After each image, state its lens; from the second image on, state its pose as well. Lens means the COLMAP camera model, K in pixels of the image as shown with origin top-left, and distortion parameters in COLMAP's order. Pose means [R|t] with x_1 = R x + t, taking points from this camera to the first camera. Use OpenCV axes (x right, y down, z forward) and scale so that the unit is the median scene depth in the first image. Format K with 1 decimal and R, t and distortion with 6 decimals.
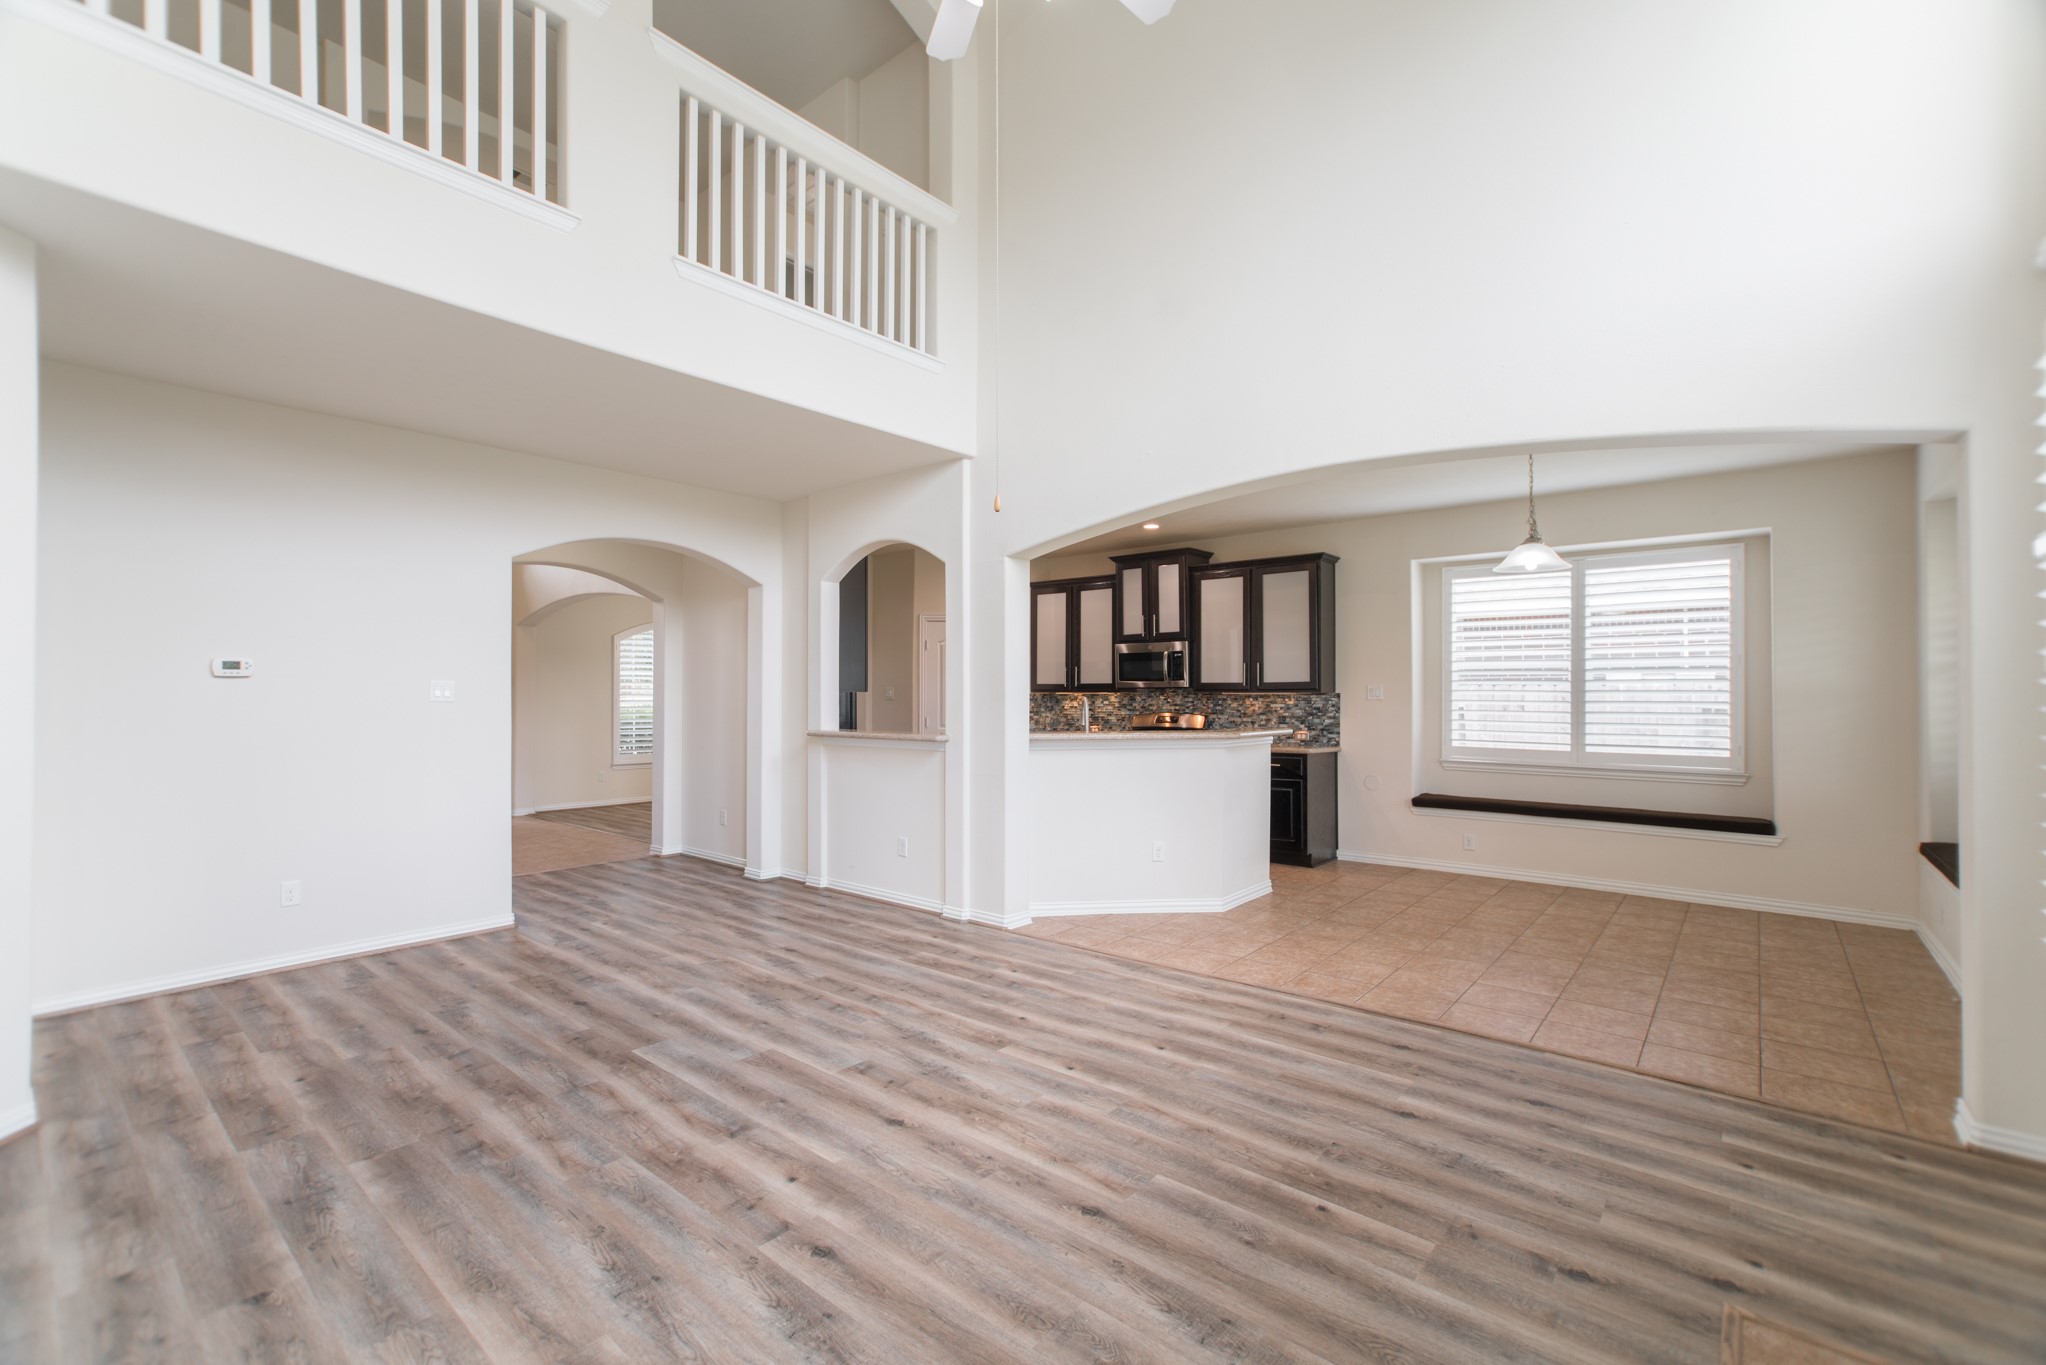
lens RADIAL K [[878.0, 0, 1010.2], [0, 878.0, 688.9], [0, 0, 1]] dist [-0.026133, 0.018023]
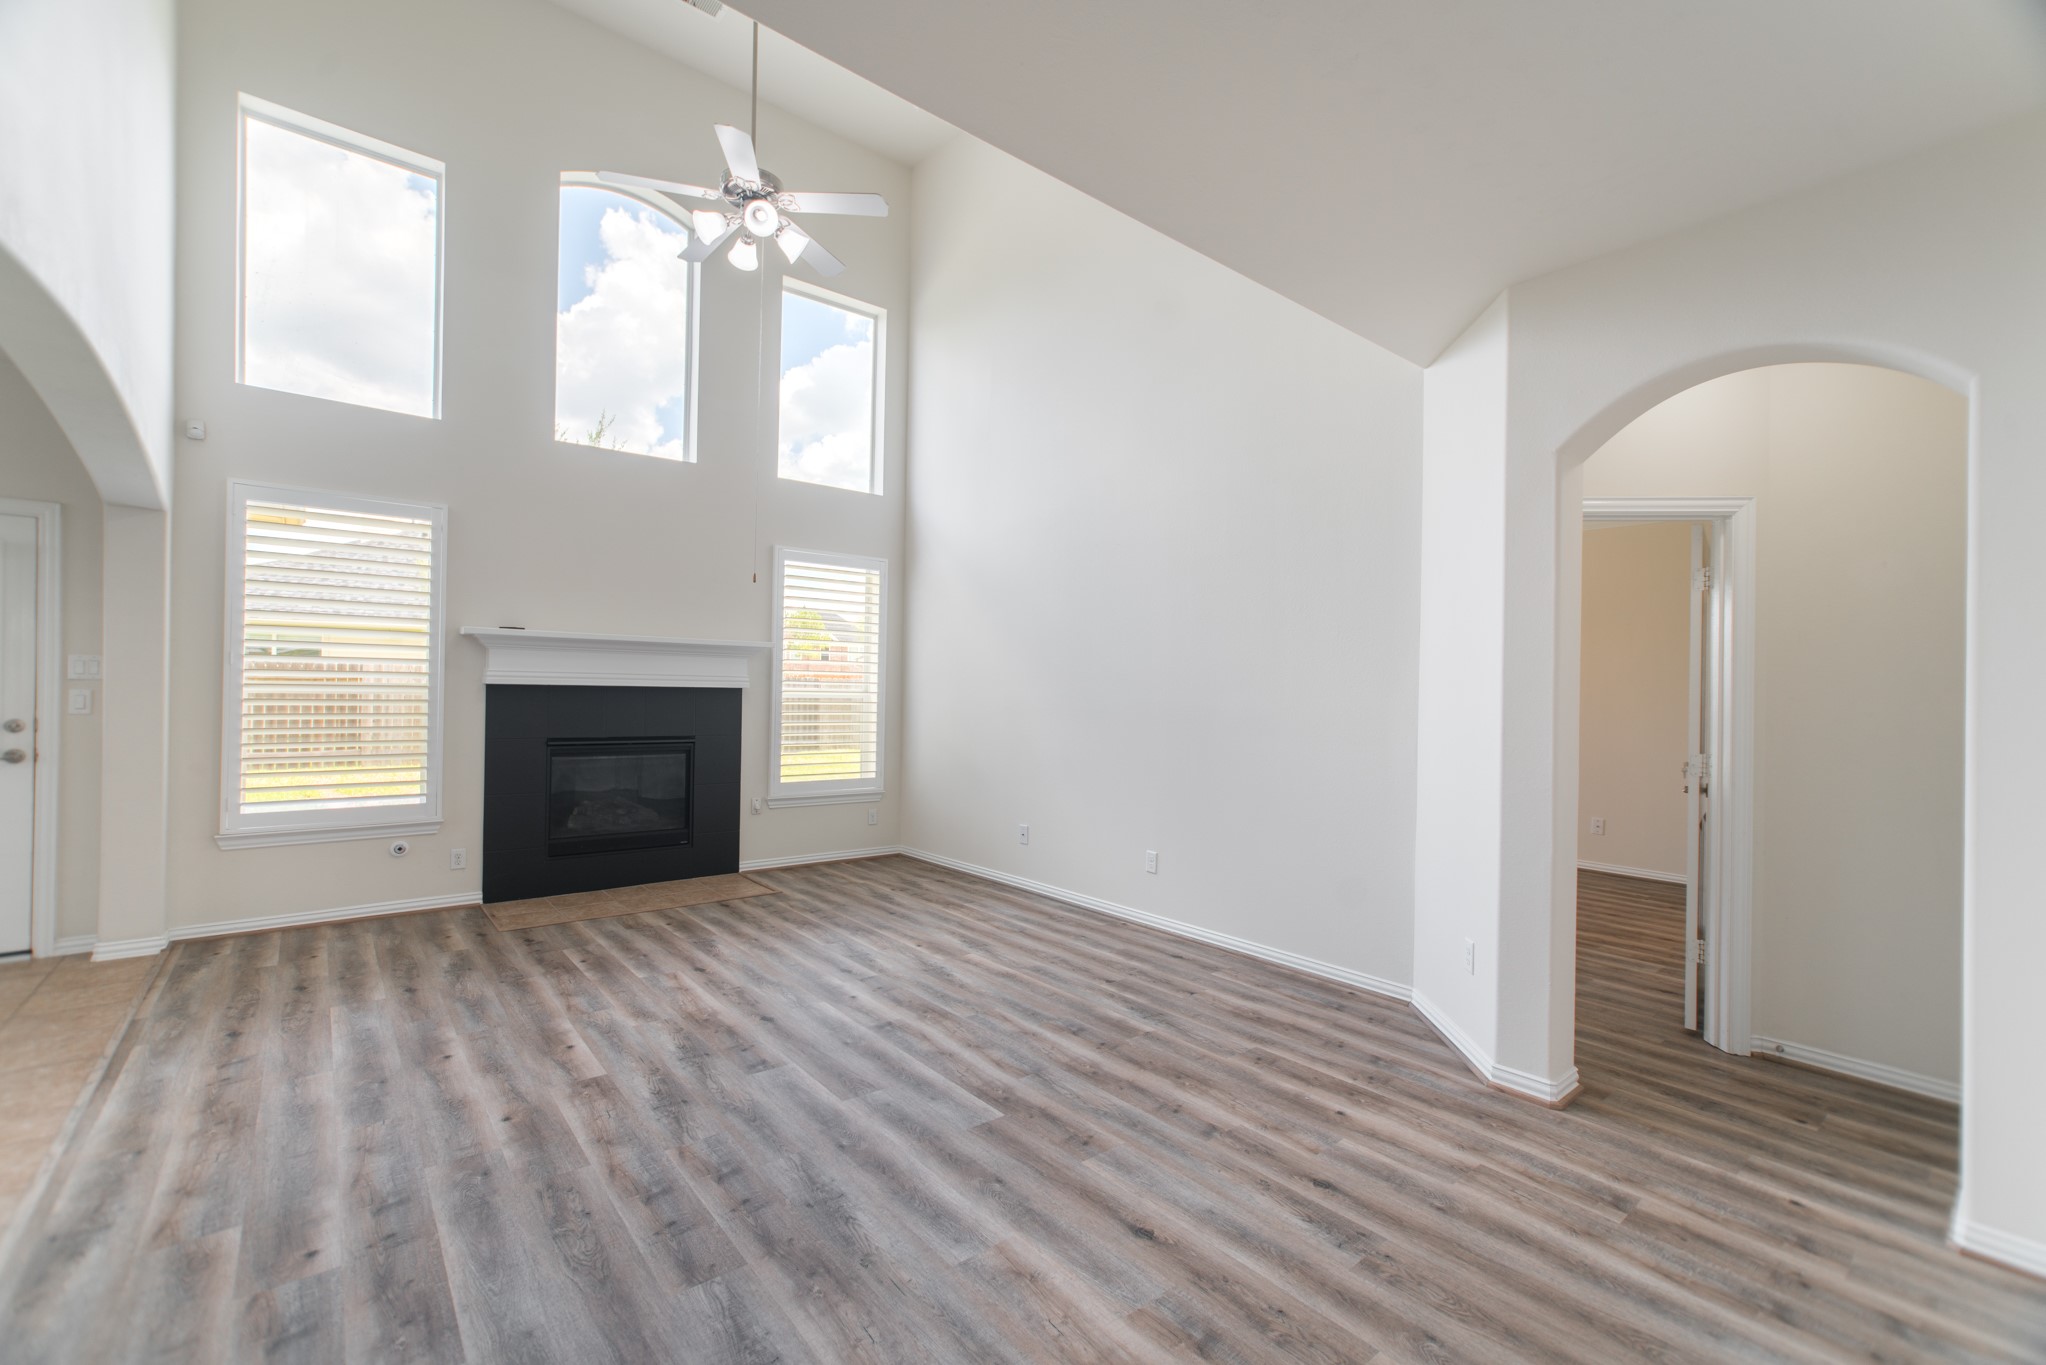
lens RADIAL K [[878.0, 0, 1010.3], [0, 878.0, 683.4], [0, 0, 1]] dist [-0.026133, 0.018023]
pose [[-0.983656, -0.014190, 0.179495, -0.520761], [-0.017475, 0.999707, -0.016733, 0.014976], [-0.179205, -0.019597, -0.983616, 1.628291]]
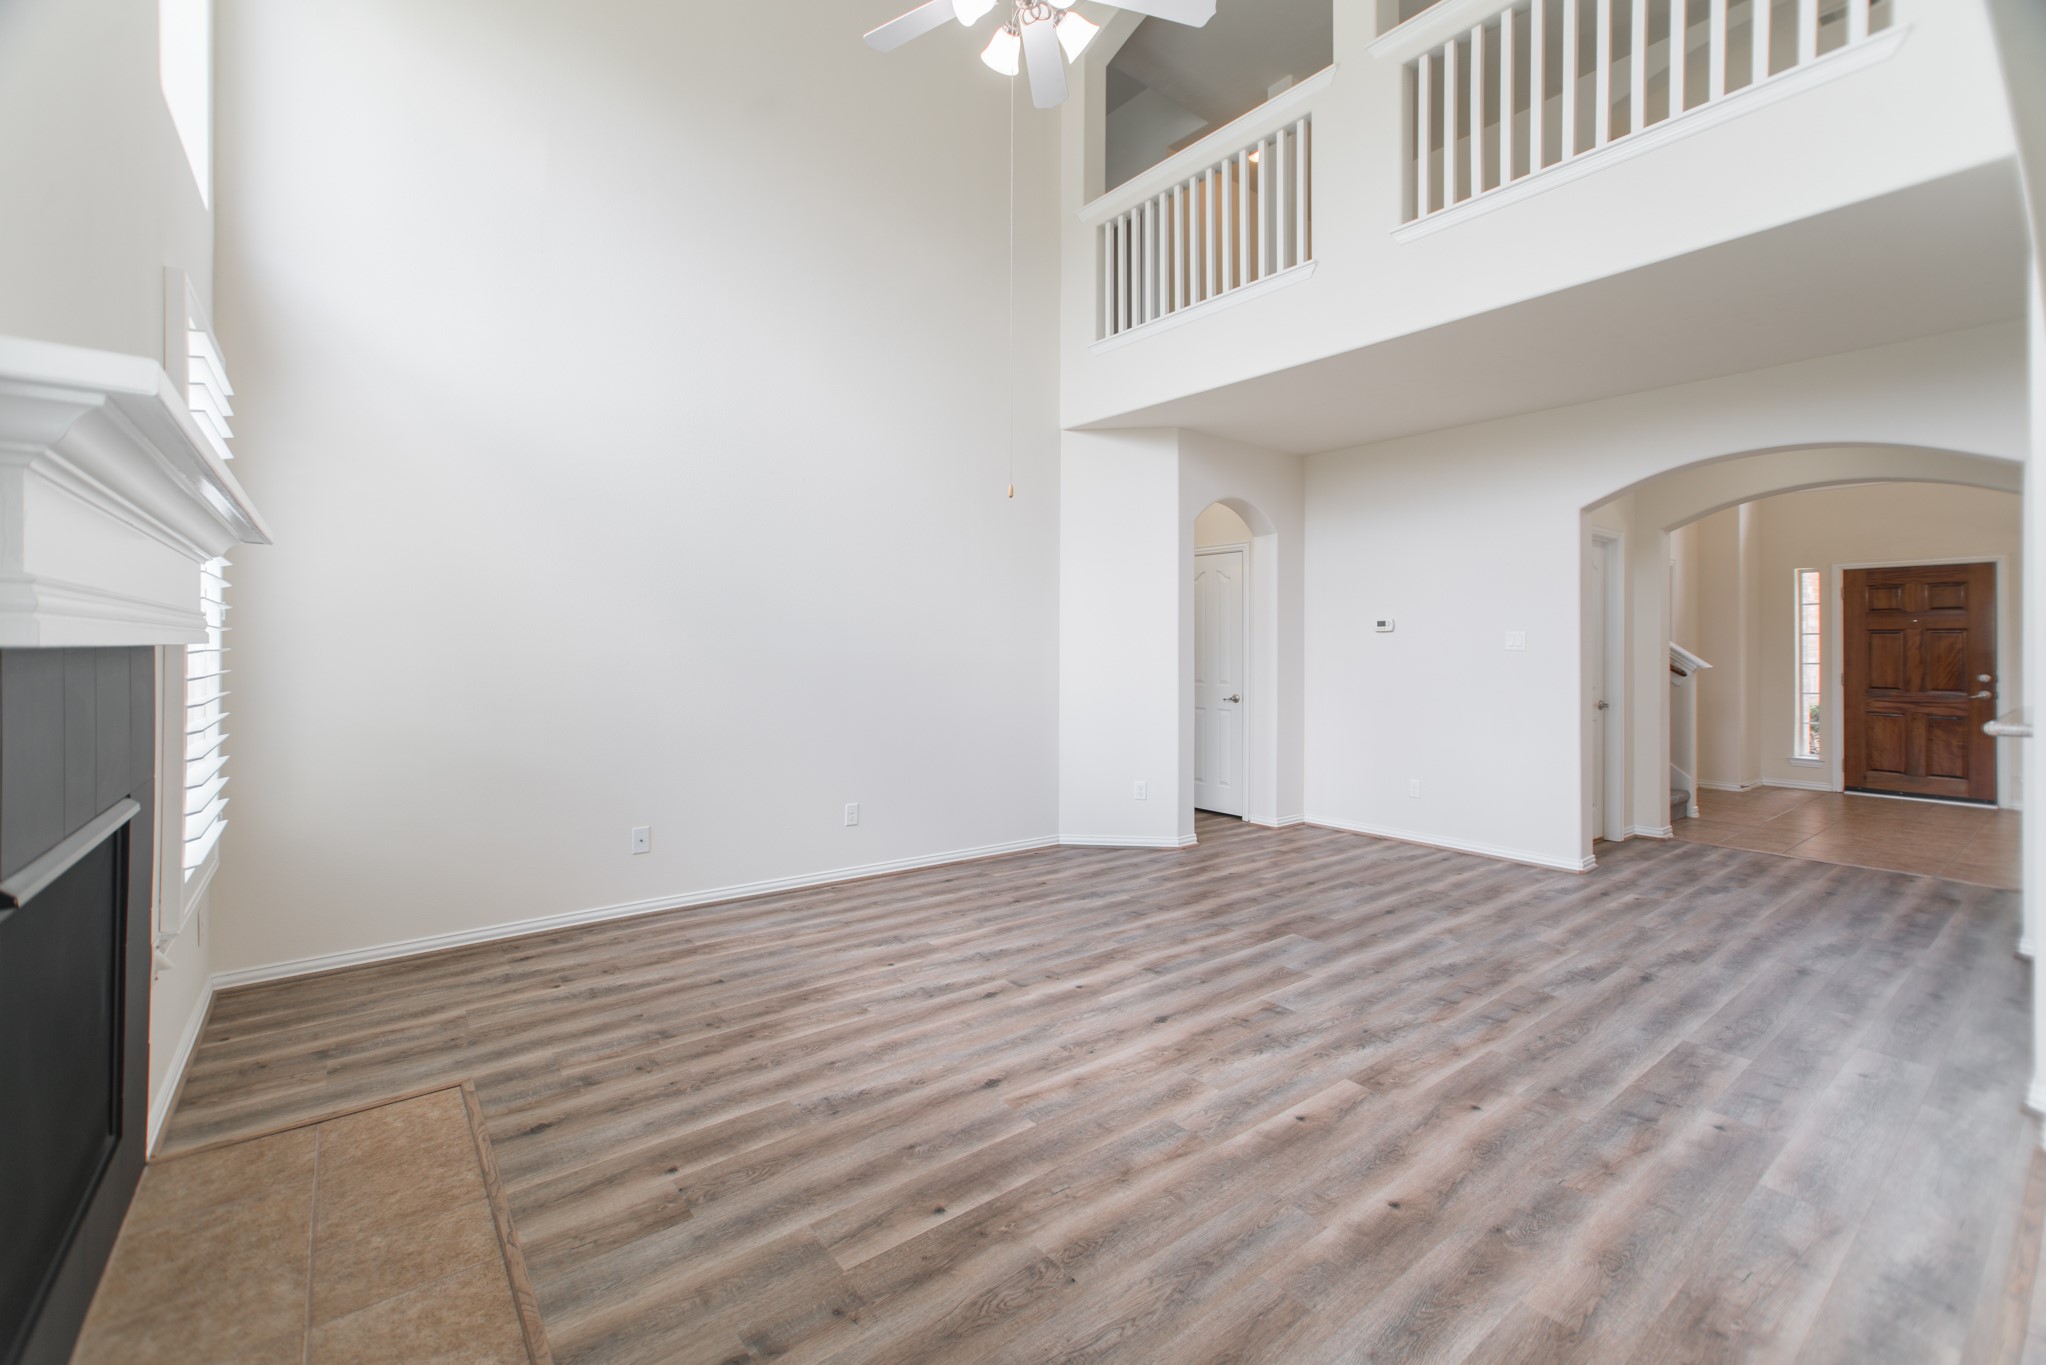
lens RADIAL K [[878.0, 0, 1025.0], [0, 878.0, 644.8], [0, 0, 1]] dist [-0.026133, 0.018023]
pose [[-0.191153, 0.000181, -0.981560, 0.750387], [0.003071, 0.999995, -0.000414, 0.007611], [0.981556, -0.003094, -0.191152, 0.771873]]
